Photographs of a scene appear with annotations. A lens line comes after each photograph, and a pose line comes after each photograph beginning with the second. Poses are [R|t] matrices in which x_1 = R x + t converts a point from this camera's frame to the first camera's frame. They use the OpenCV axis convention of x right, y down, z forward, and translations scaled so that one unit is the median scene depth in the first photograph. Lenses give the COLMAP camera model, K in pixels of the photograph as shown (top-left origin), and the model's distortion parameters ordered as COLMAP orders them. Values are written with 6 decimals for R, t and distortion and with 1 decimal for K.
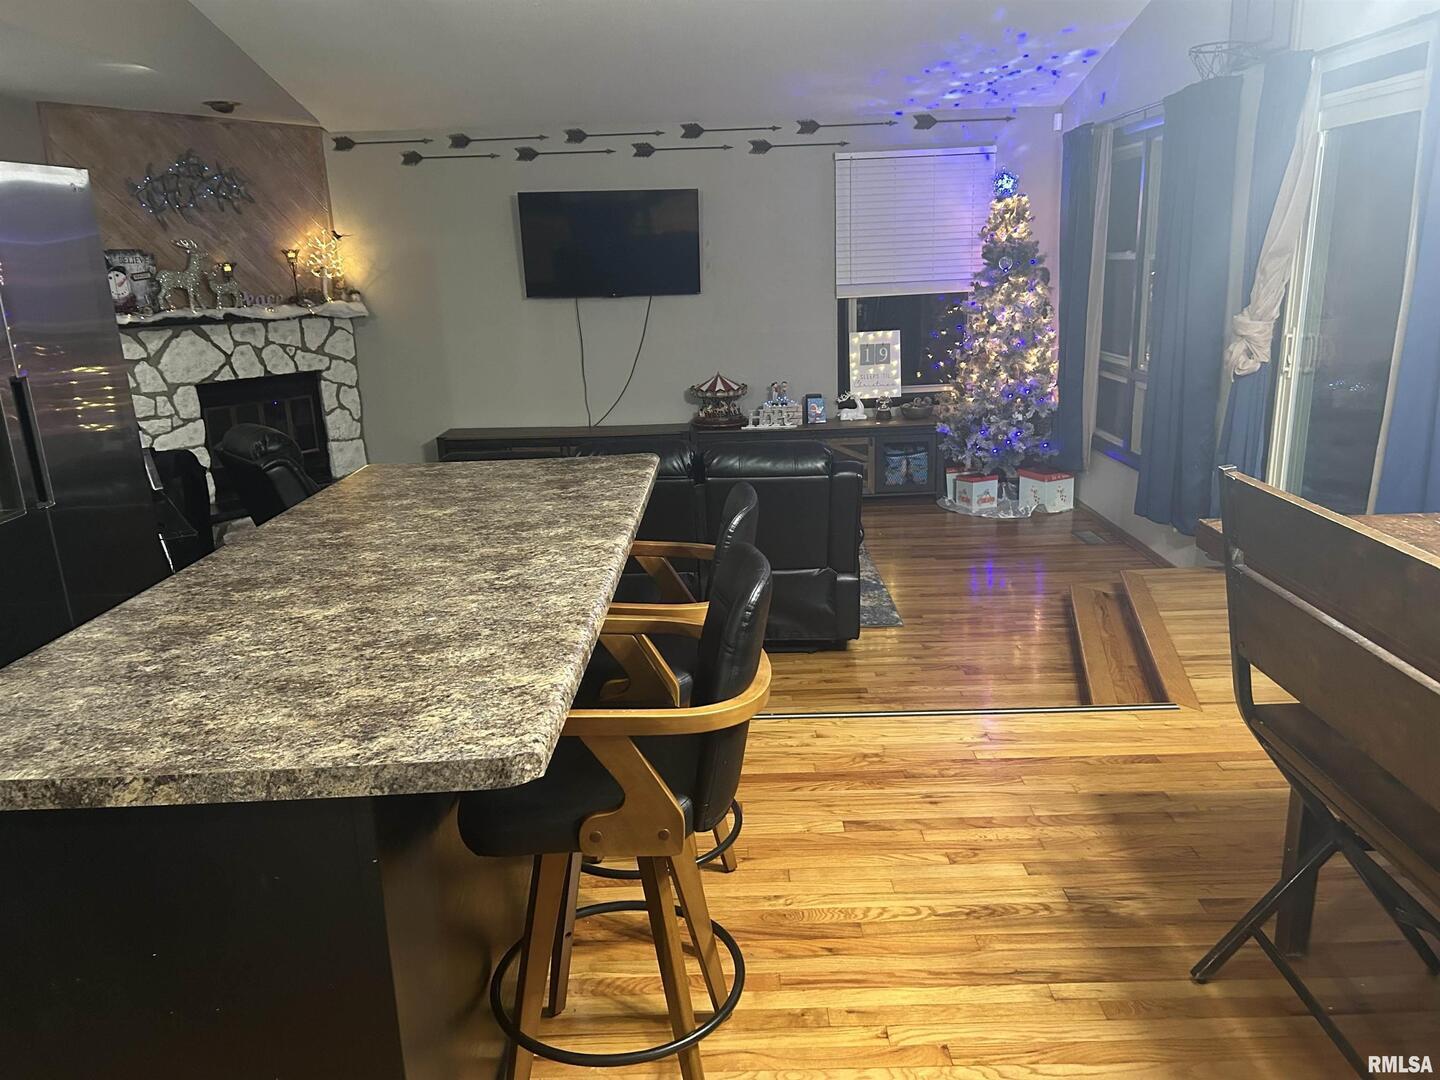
lens RADIAL K [[1048.5, 0, 719.6], [0, 1048.5, 548.0], [0, 0, 1]] dist [0.008744, -0.044263]
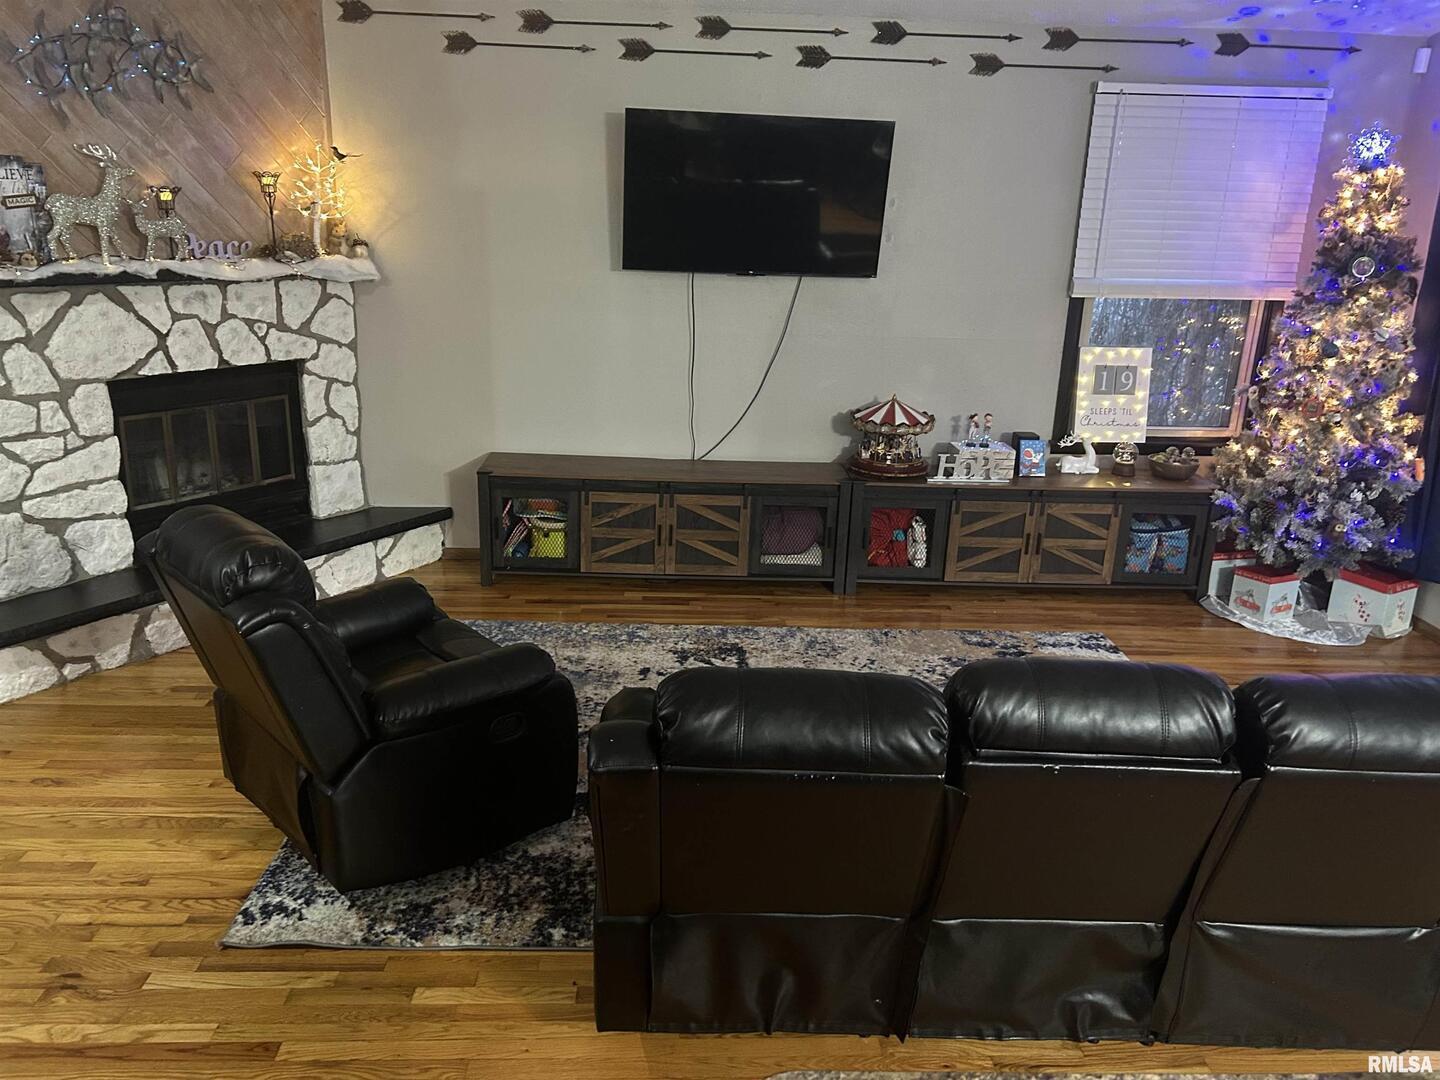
lens RADIAL K [[1086.5, 0, 720.0], [0, 1086.5, 540.0], [0, 0, 1]] dist [0.029149, -0.048714]
pose [[0.997256, 0.049483, 0.055058, -0.156440], [-0.051209, 0.998226, 0.030385, -0.093183], [-0.053457, -0.033121, 0.998021, 0.307709]]
